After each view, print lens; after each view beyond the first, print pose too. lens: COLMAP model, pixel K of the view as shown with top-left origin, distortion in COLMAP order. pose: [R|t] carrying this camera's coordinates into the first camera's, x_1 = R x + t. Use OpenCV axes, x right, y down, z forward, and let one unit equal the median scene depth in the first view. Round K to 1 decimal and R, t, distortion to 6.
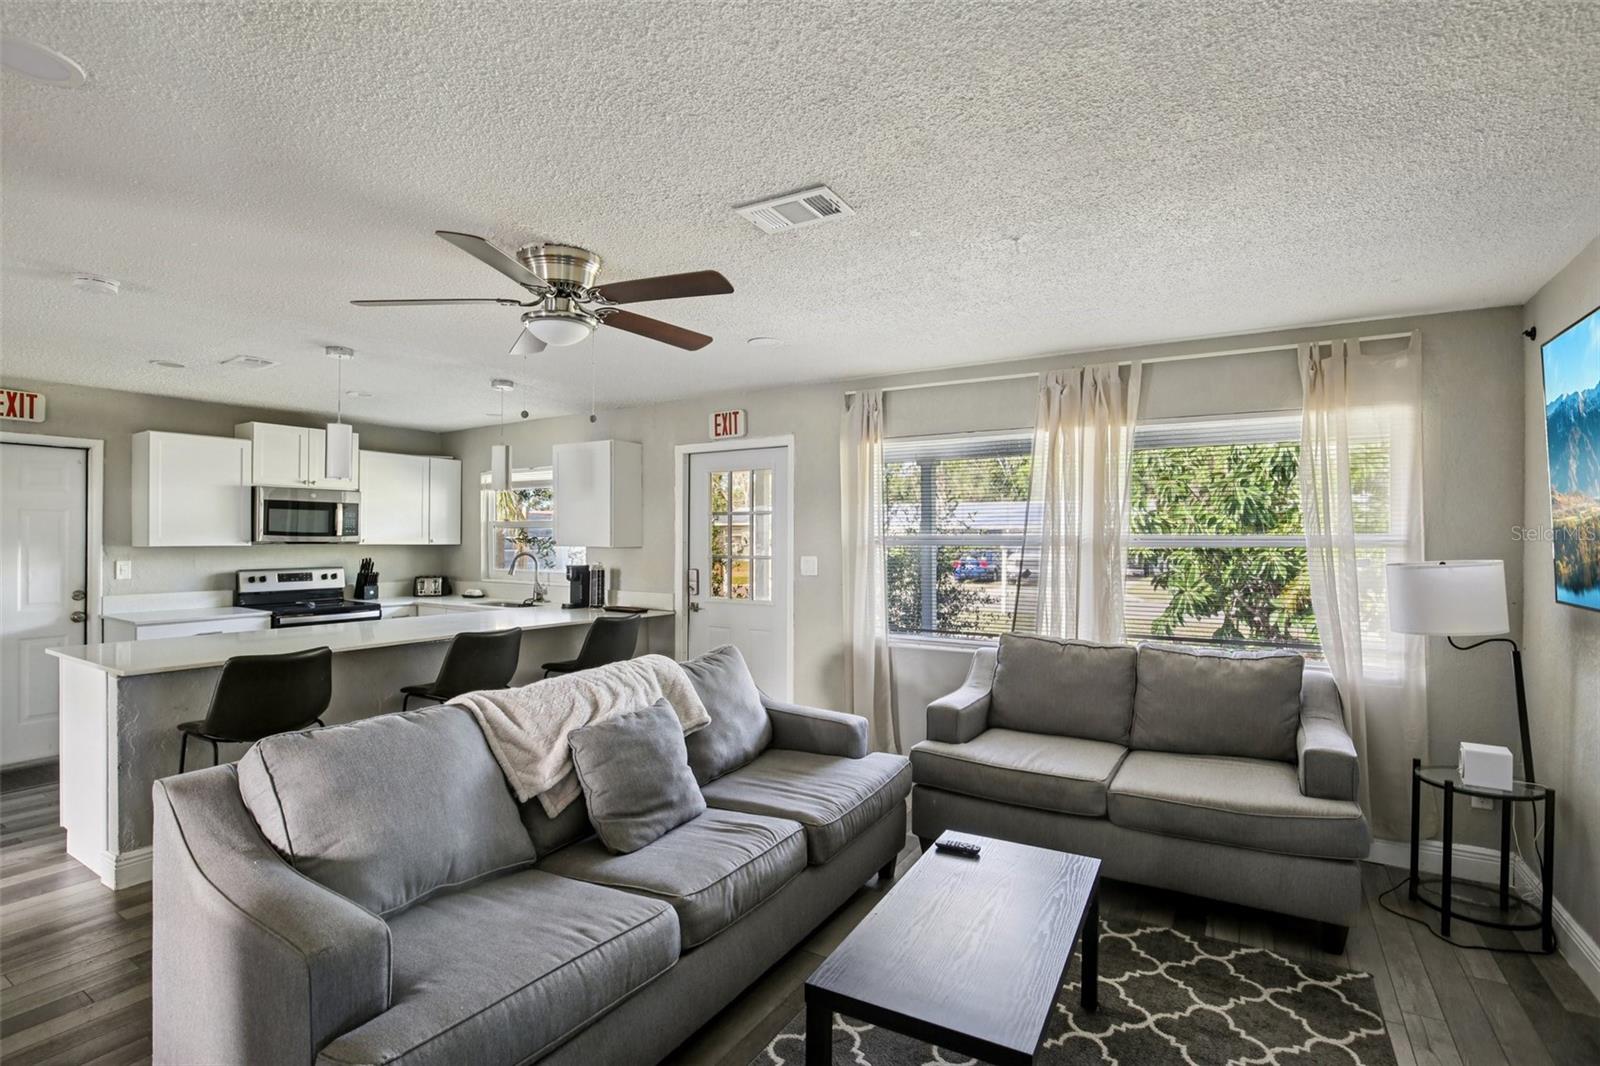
lens RADIAL K [[765.0, 0, 800.0], [0, 765.0, 533.0], [0, 0, 1]] dist [-0.021113, 0.000342]
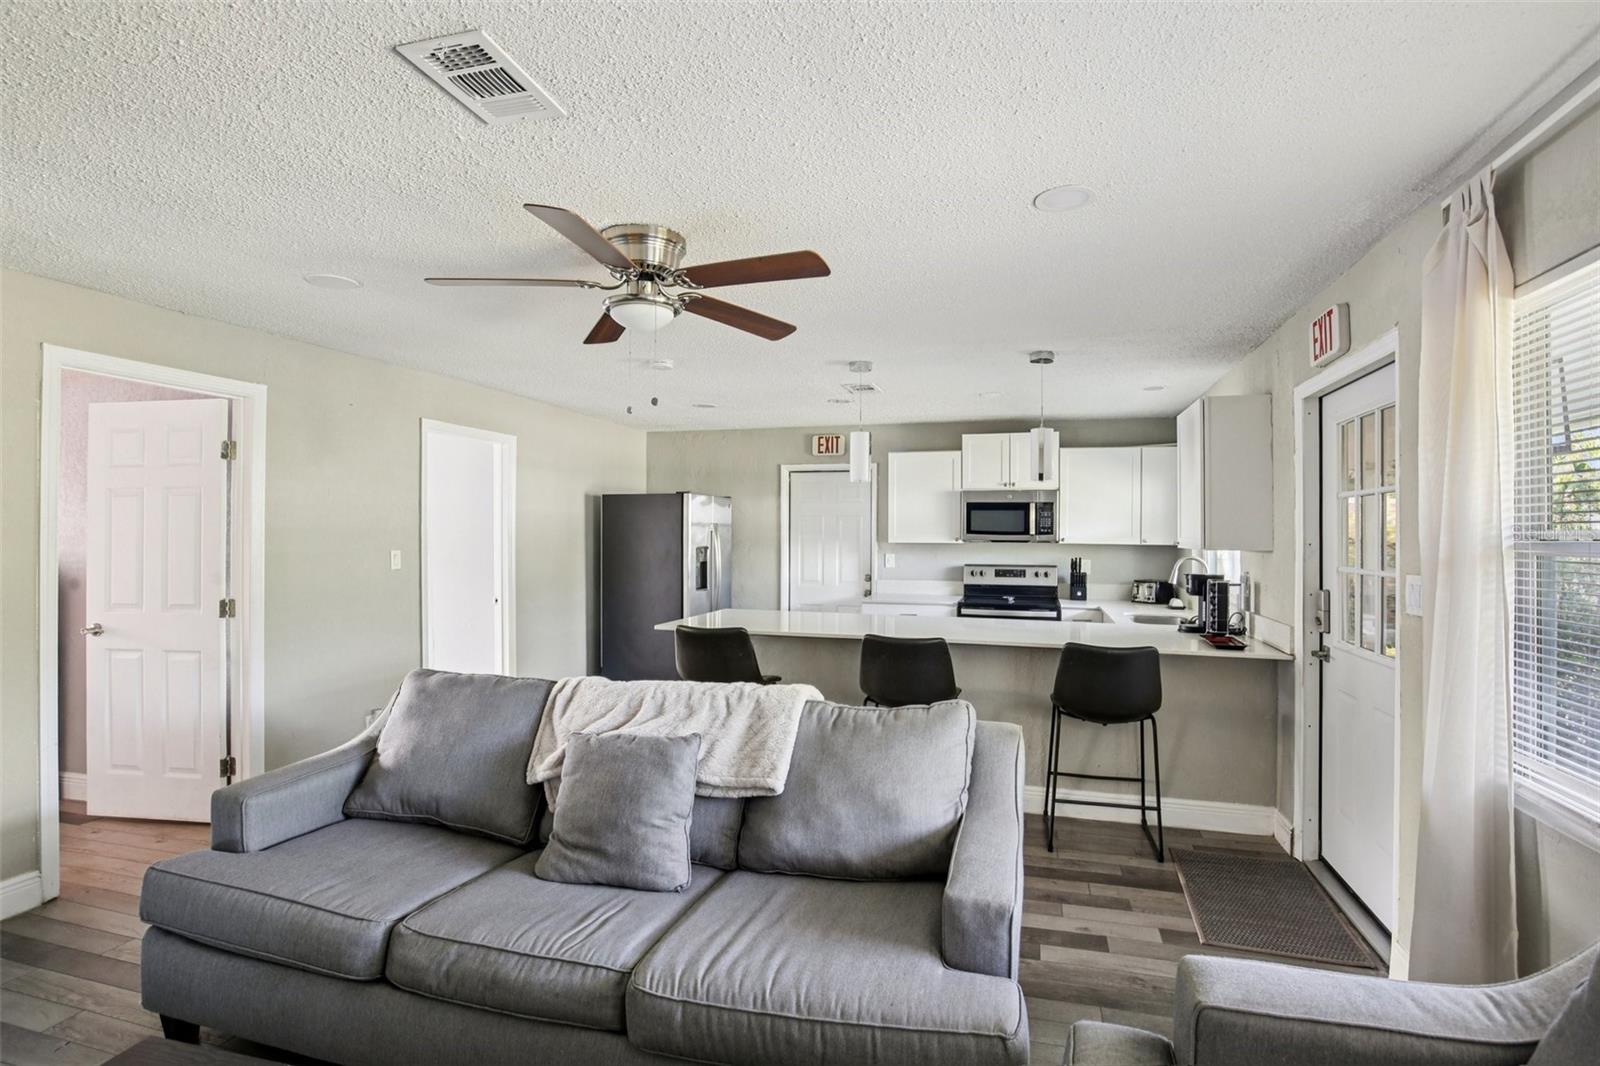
lens RADIAL K [[765.0, 0, 800.0], [0, 765.0, 533.0], [0, 0, 1]] dist [-0.021113, 0.000342]
pose [[0.270269, -0.003701, -0.962778, 0.316030], [0.001871, 0.999993, -0.003318, 0.004441], [0.962783, -0.000905, 0.270274, 0.450888]]
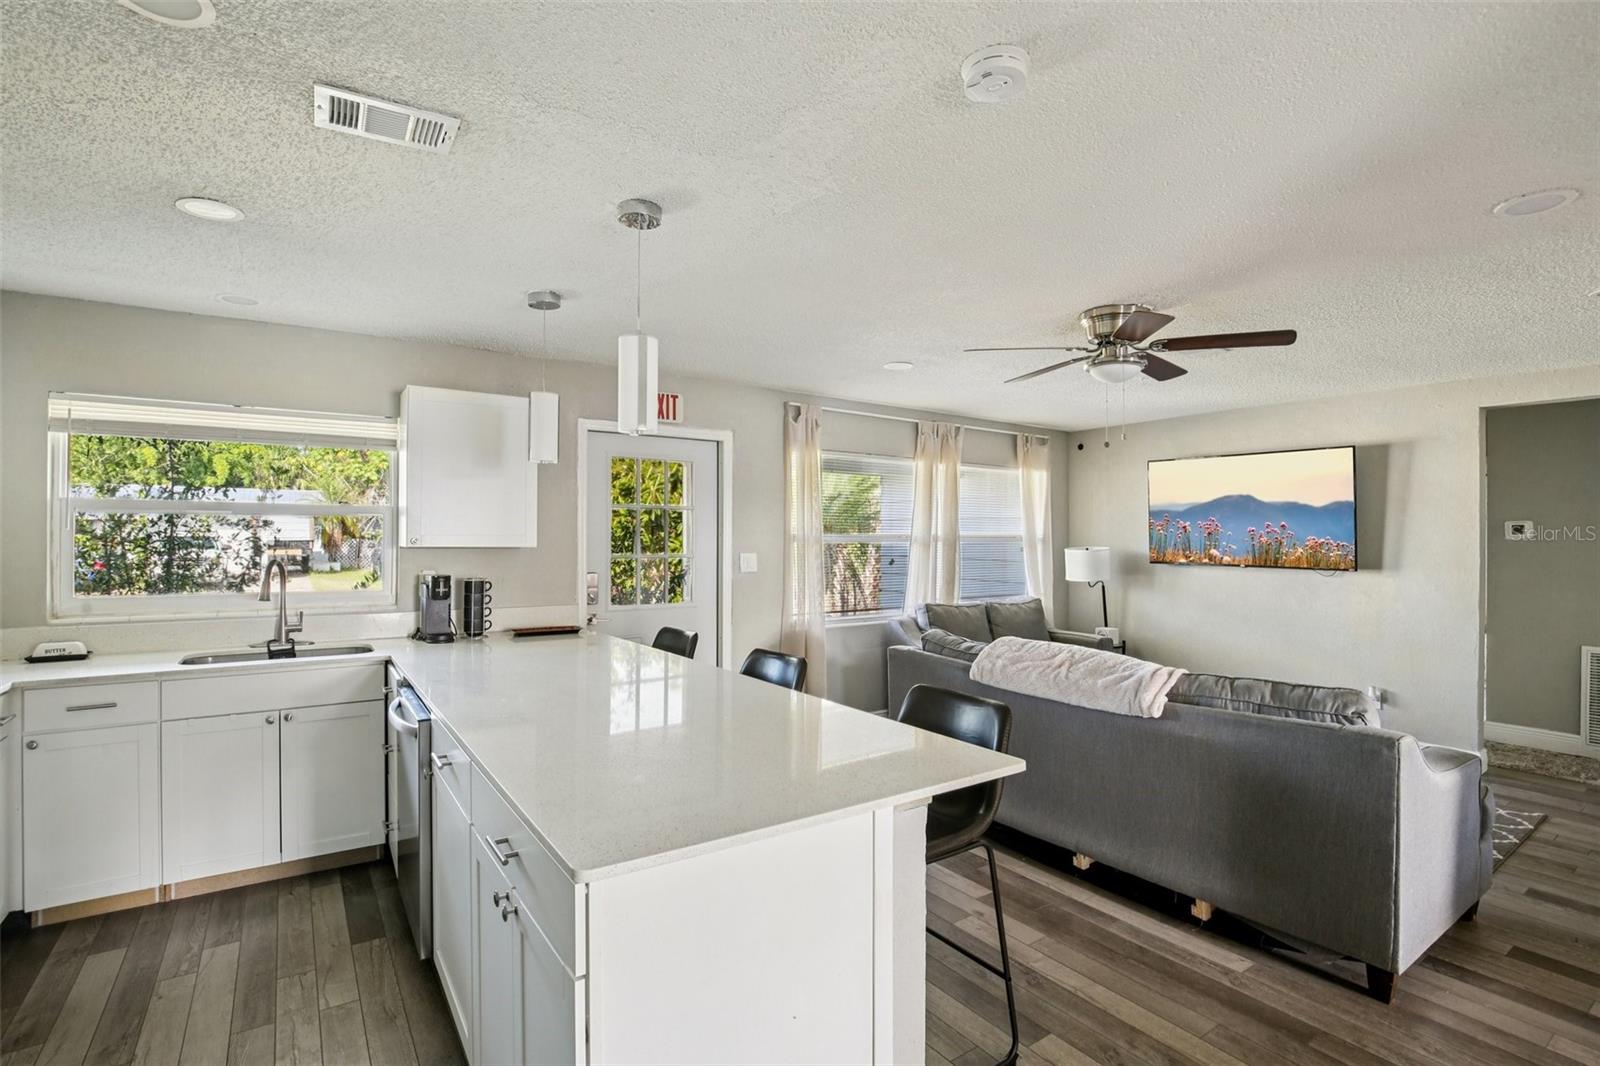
lens RADIAL K [[765.0, 0, 800.0], [0, 765.0, 533.0], [0, 0, 1]] dist [-0.021113, 0.000342]
pose [[0.385143, 0.003866, 0.922849, -0.811053], [-0.013383, 0.999909, 0.001396, 0.000700], [-0.922760, -0.012888, 0.385160, 0.487886]]
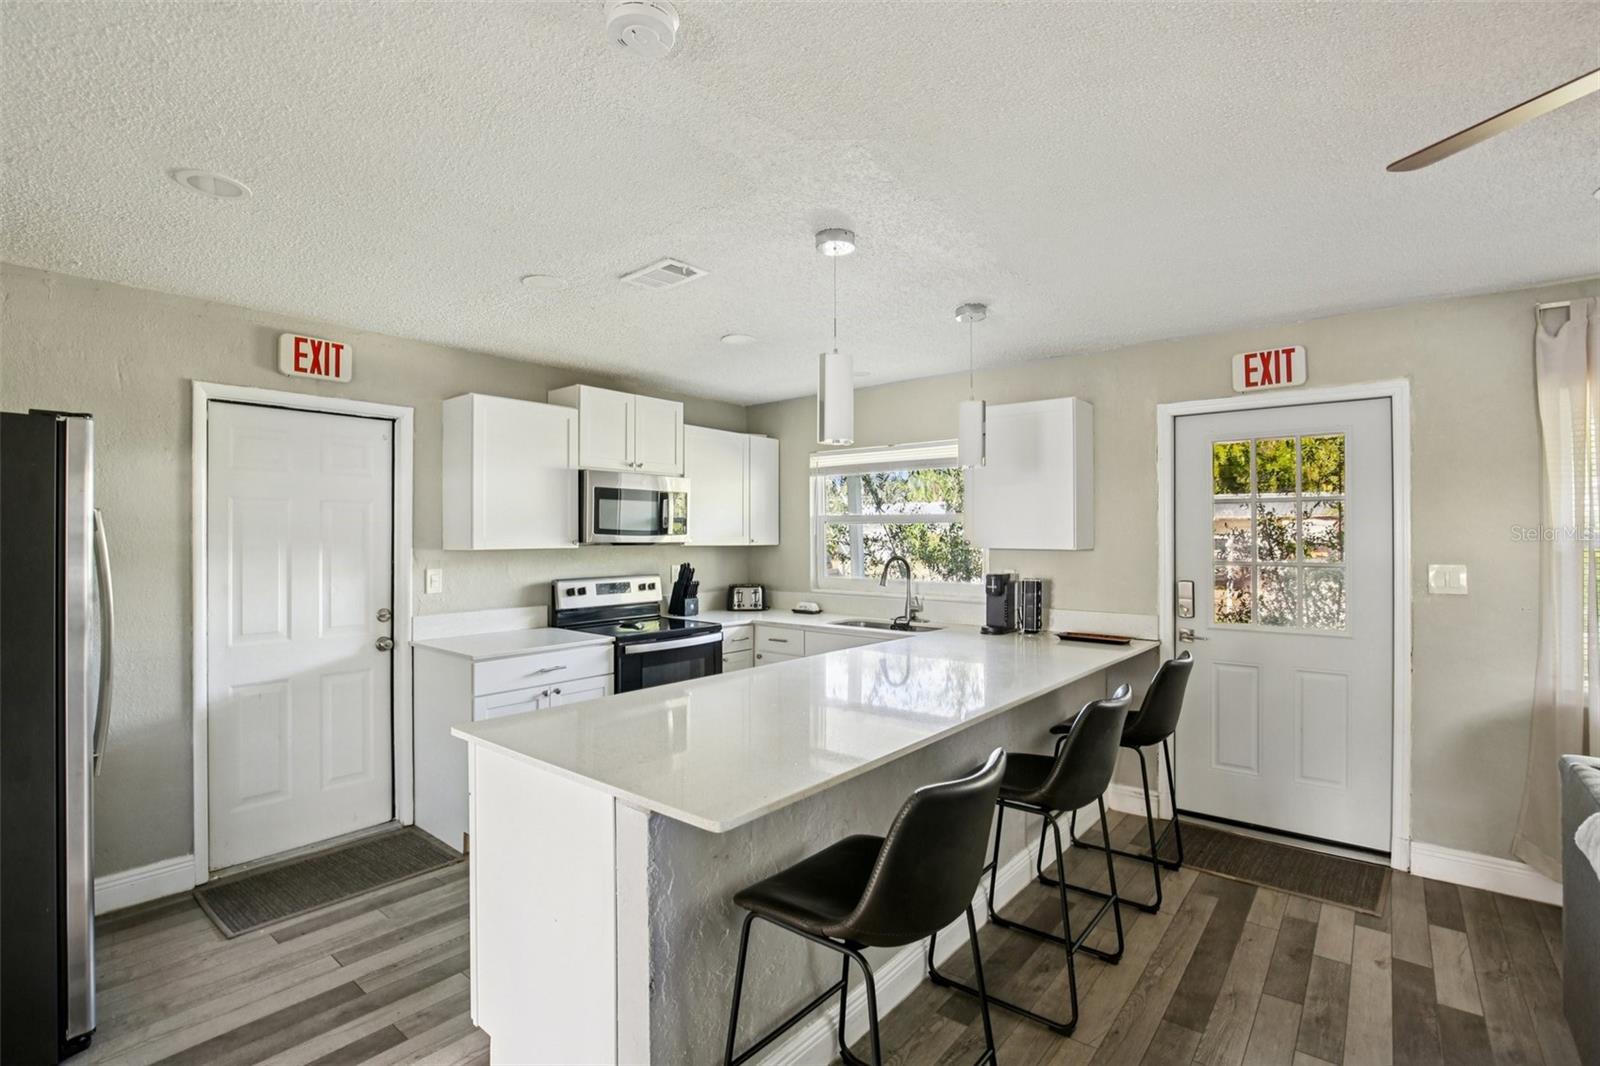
lens RADIAL K [[763.9, 0, 797.5], [0, 763.9, 525.2], [0, 0, 1]] dist [-0.026215, -0.000101]
pose [[0.991372, -0.004406, -0.131006, -0.403864], [0.003785, 0.999980, -0.004993, -0.001470], [0.131025, 0.004454, 0.991369, 0.270217]]
